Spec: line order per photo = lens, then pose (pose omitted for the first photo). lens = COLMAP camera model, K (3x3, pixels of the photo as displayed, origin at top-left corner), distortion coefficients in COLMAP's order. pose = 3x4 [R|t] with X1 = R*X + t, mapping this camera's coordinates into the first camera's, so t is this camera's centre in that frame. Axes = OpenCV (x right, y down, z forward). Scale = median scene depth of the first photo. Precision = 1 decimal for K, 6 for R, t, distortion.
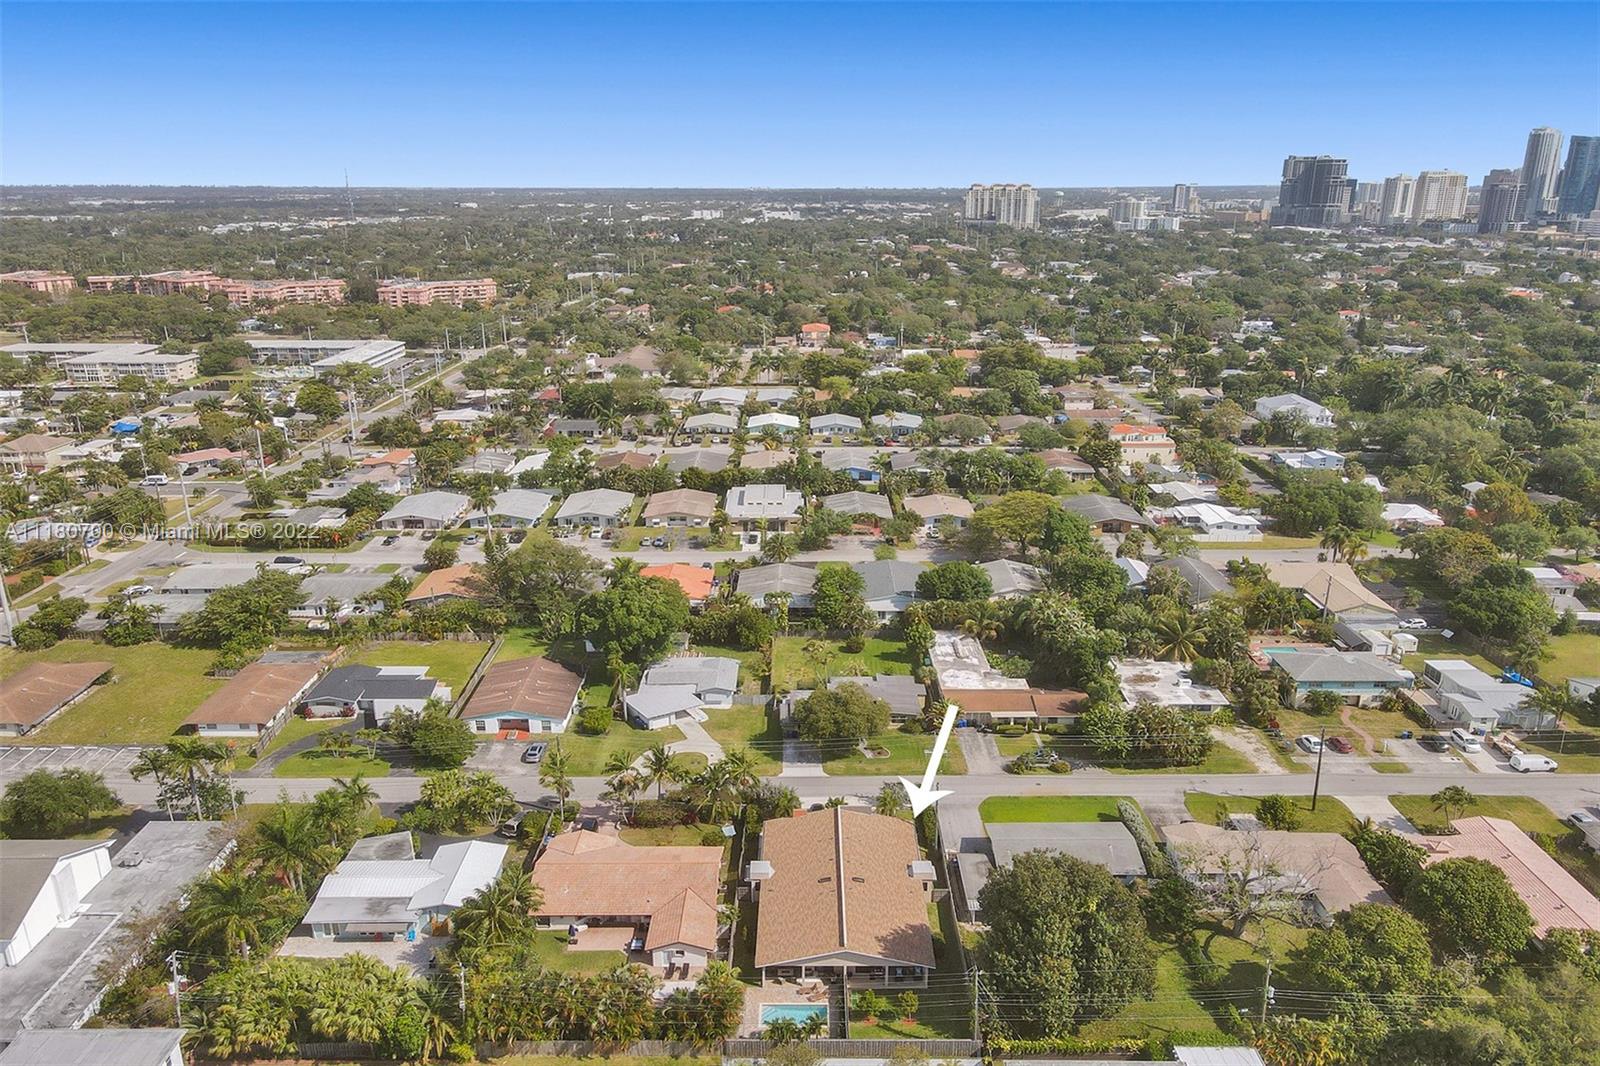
lens RADIAL K [[1114.7, 0, 800.0], [0, 1114.7, 533.0], [0, 0, 1]] dist [-0.001876, 0.027545]
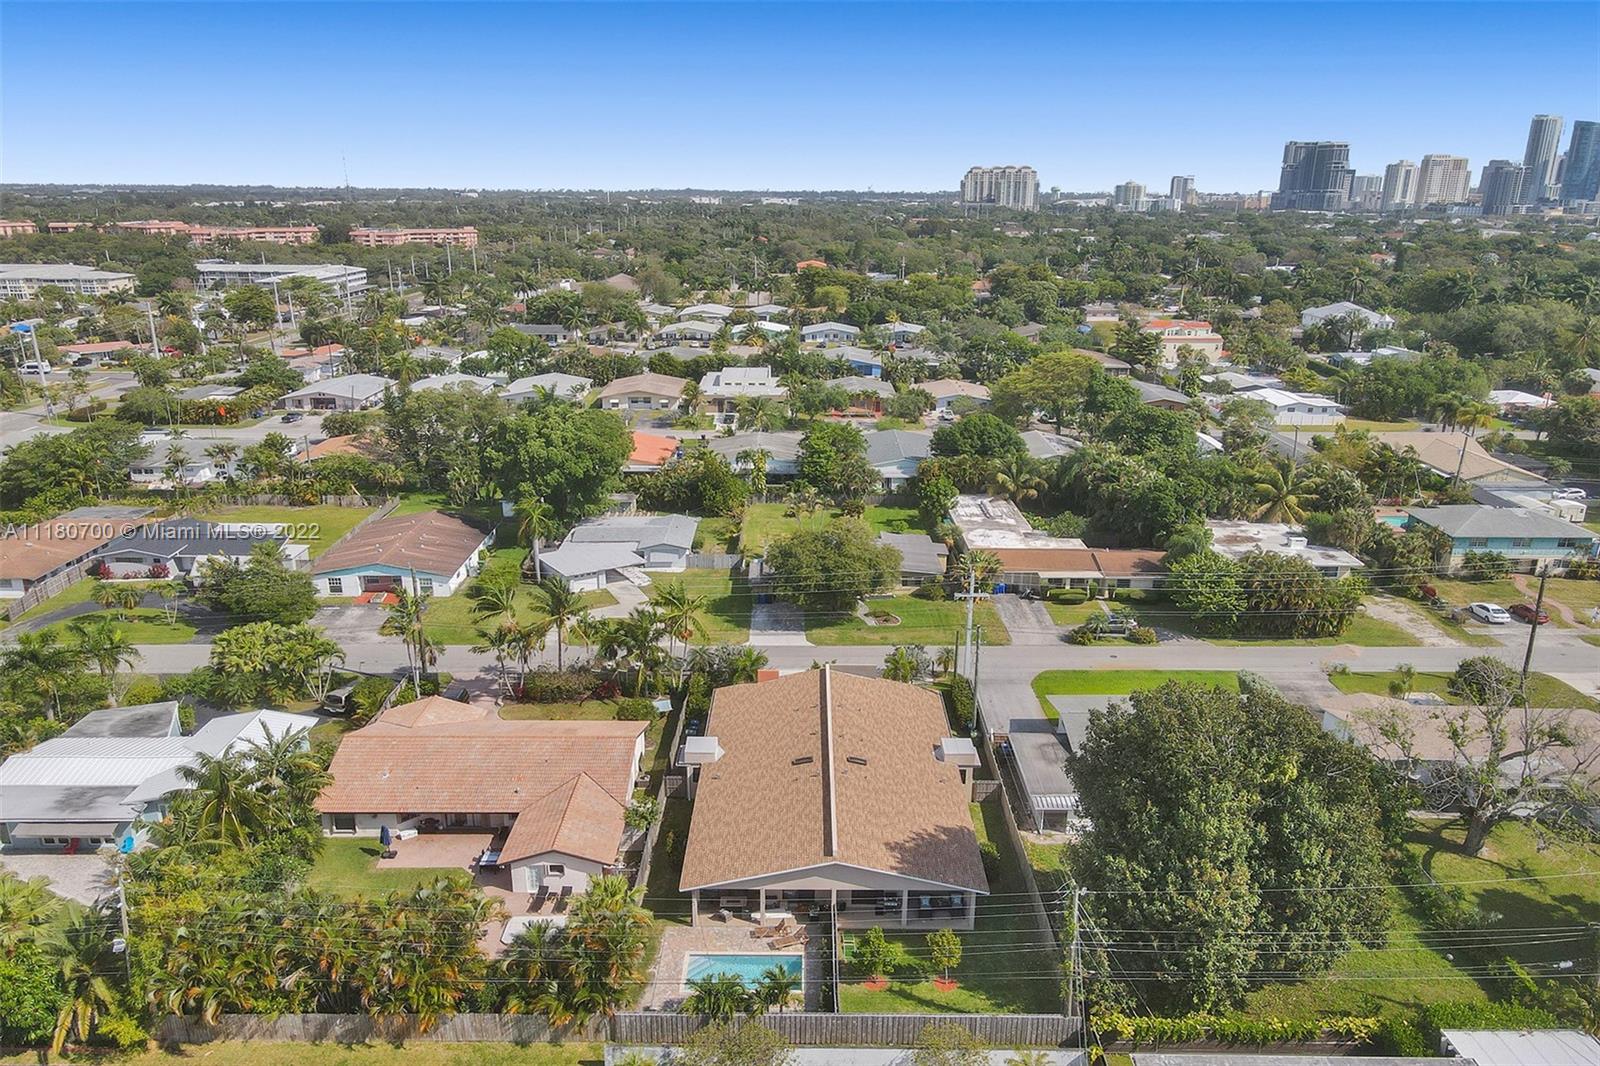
lens RADIAL K [[1088.4, 0, 804.6], [0, 1088.4, 533.6], [0, 0, 1]] dist [0.000798, 0.021472]
pose [[0.999939, 0.008485, 0.007099, 0.013232], [-0.008494, 0.999963, 0.001239, 0.135971], [-0.007088, -0.001299, 0.999974, 0.290565]]
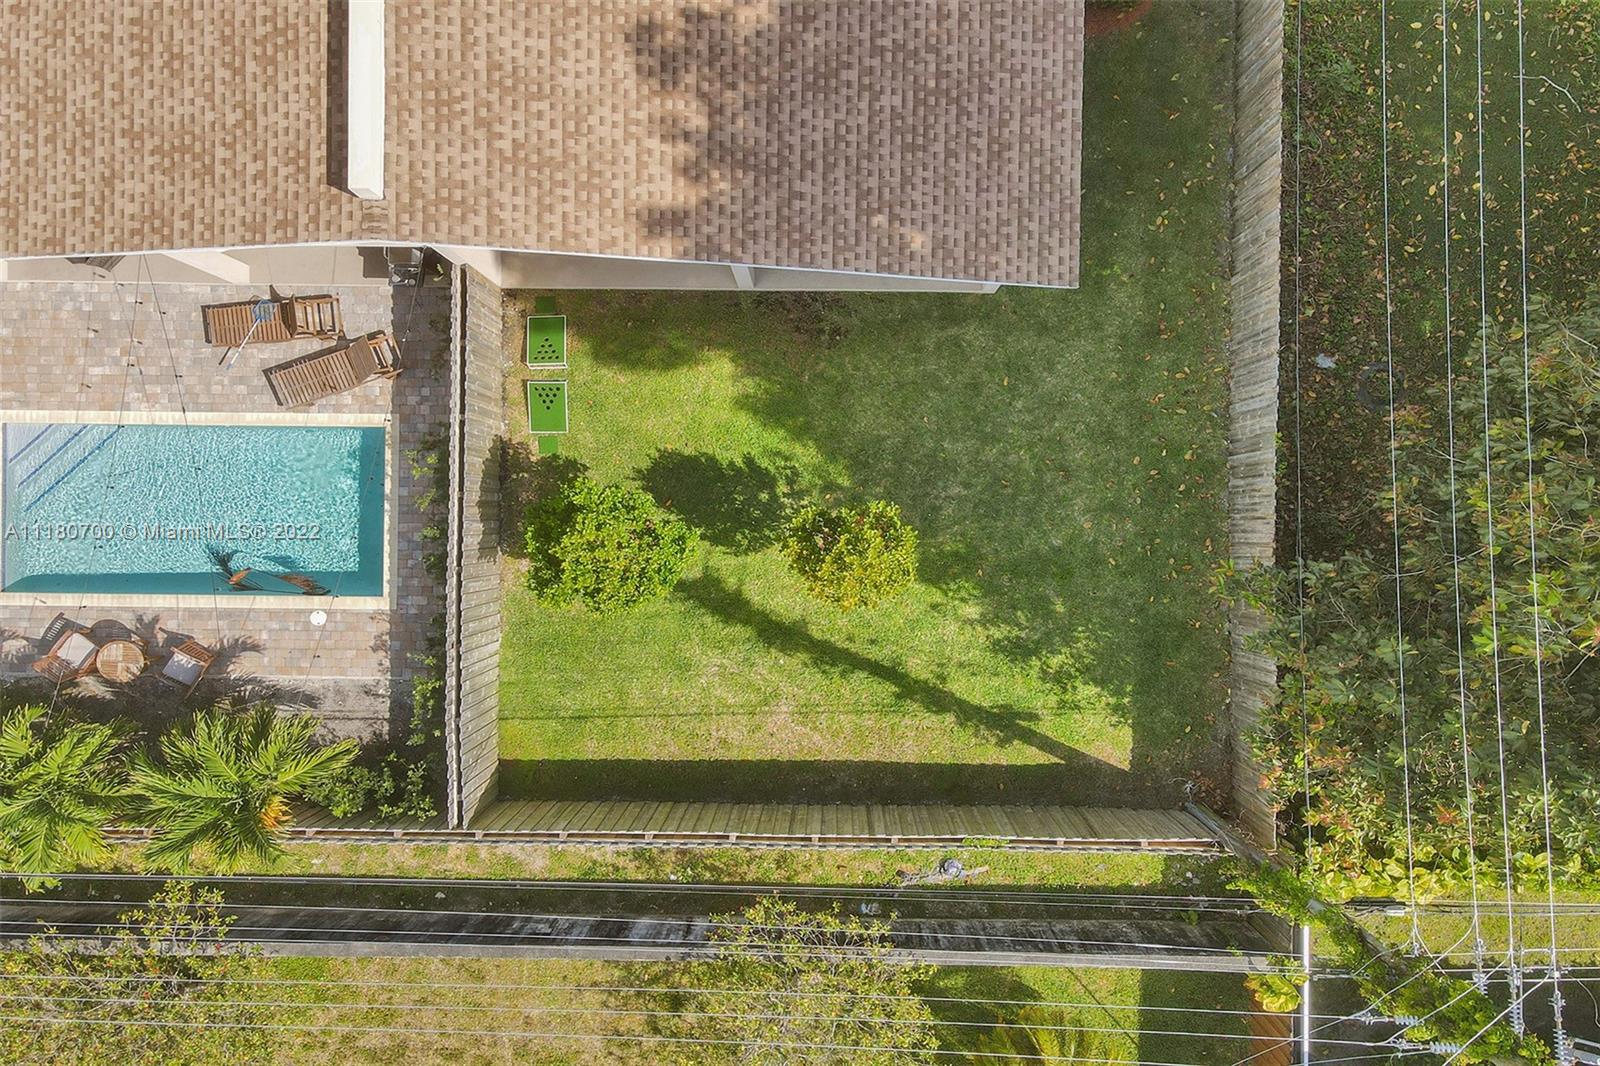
lens RADIAL K [[1088.4, 0, 804.6], [0, 1088.4, 533.6], [0, 0, 1]] dist [0.000798, 0.021472]
pose [[0.999882, 0.006798, -0.013807, 0.060466], [0.011006, 0.311191, 0.950284, 0.181059], [0.010757, -0.950323, 0.311079, 0.622842]]
